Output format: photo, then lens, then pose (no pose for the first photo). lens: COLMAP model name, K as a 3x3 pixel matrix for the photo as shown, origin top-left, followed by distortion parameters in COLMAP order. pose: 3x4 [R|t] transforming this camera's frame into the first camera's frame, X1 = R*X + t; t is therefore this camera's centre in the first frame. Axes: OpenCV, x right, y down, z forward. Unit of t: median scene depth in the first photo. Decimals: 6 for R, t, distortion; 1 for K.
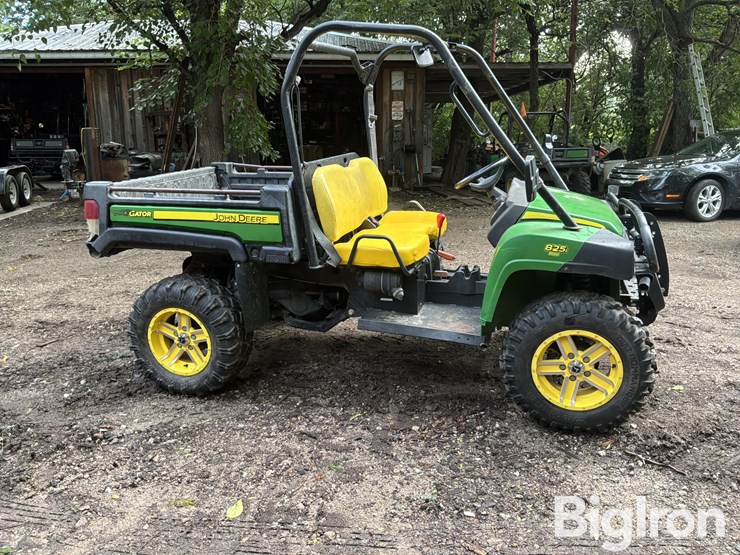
lens RADIAL K [[615.3, 0, 368.7], [0, 615.3, 276.3], [0, 0, 1]] dist [0.126711, -0.253077]
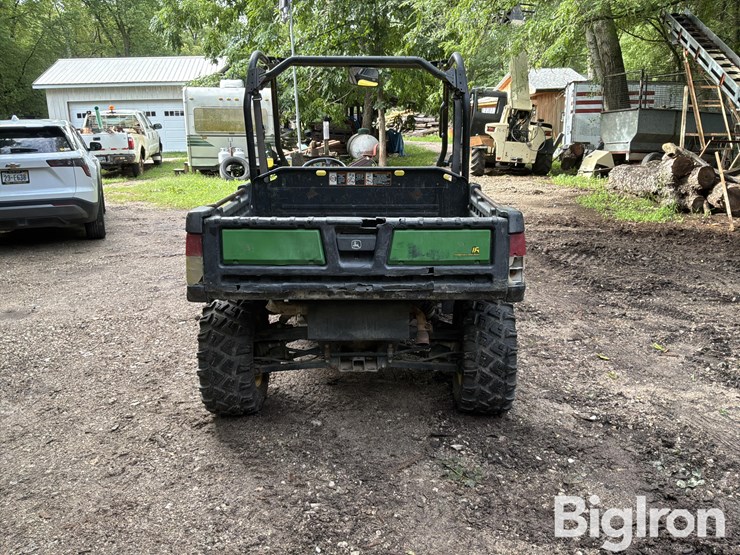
lens RADIAL K [[615.3, 0, 368.7], [0, 615.3, 276.3], [0, 0, 1]] dist [0.126711, -0.253077]
pose [[-0.268894, -0.228166, 0.935754, -1.218099], [0.253374, 0.920561, 0.297270, -0.375635], [-0.929246, 0.317030, -0.189722, 1.428865]]
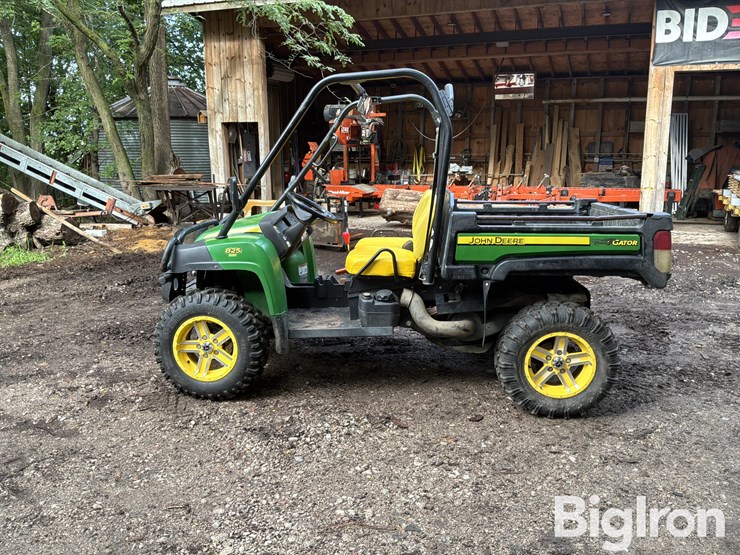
lens RADIAL K [[615.3, 0, 368.7], [0, 615.3, 276.3], [0, 0, 1]] dist [0.126711, -0.253077]
pose [[-0.977937, 0.048049, -0.203301, 0.359682], [-0.044948, 0.901997, 0.429396, -0.606848], [0.204009, 0.429060, -0.879936, 2.340722]]
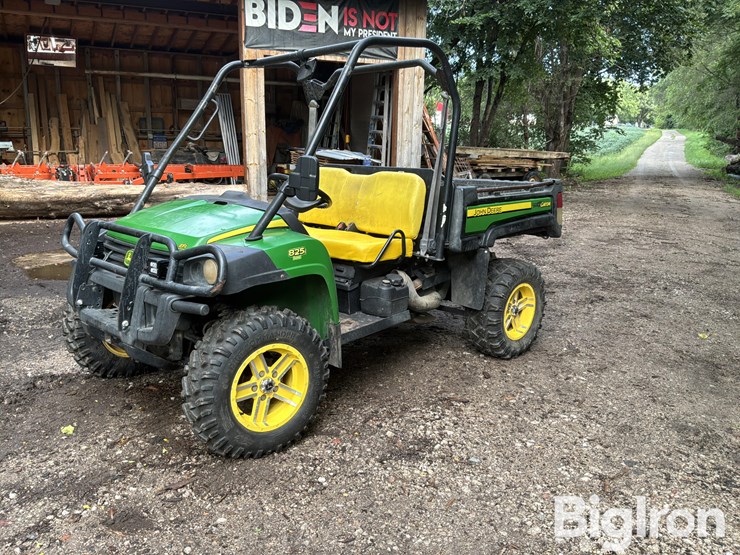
lens RADIAL K [[615.3, 0, 368.7], [0, 615.3, 276.3], [0, 0, 1]] dist [0.126711, -0.253077]
pose [[-0.478901, 0.194247, -0.856109, 1.062854], [-0.232063, 0.912509, 0.336859, -0.440342], [0.846641, 0.359993, -0.391924, 1.724311]]
